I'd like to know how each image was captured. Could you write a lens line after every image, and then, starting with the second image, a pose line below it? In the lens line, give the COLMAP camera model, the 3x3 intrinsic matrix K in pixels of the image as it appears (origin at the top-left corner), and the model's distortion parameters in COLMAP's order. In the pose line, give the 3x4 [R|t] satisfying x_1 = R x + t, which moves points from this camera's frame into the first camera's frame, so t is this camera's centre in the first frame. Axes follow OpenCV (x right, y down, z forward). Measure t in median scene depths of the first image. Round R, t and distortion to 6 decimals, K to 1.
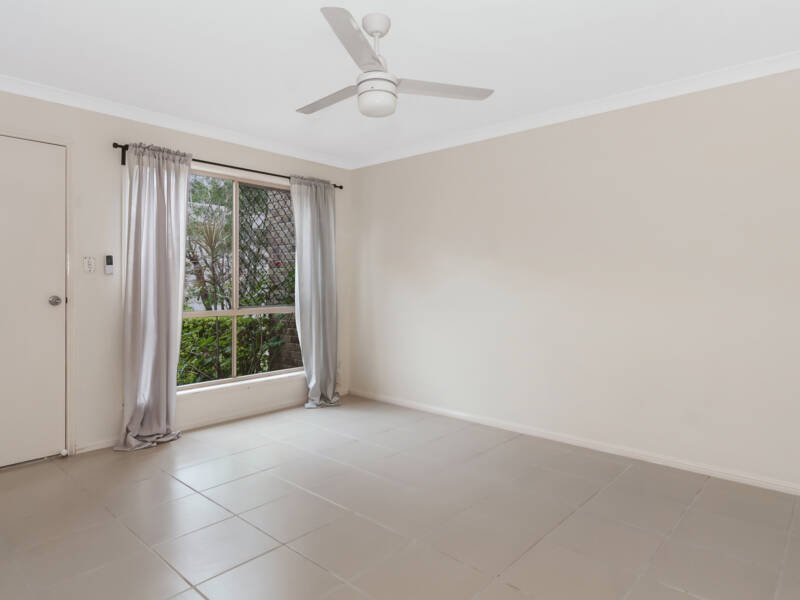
lens RADIAL K [[476.9, 0, 398.7], [0, 476.9, 286.1], [0, 0, 1]] dist [0.000319, 0.000047]
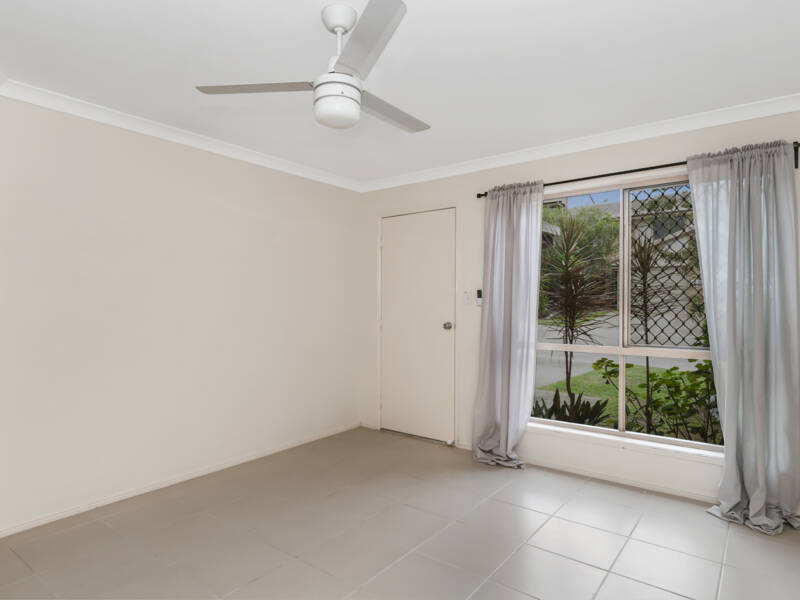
lens RADIAL K [[482.8, 0, 400.0], [0, 482.8, 300.0], [0, 0, 1]] dist [-0.001620, -0.000457]
pose [[0.071021, -0.009124, -0.997433, 0.528753], [-0.009799, 0.999904, -0.009844, -0.023287], [0.997427, 0.010473, 0.070925, 0.665832]]
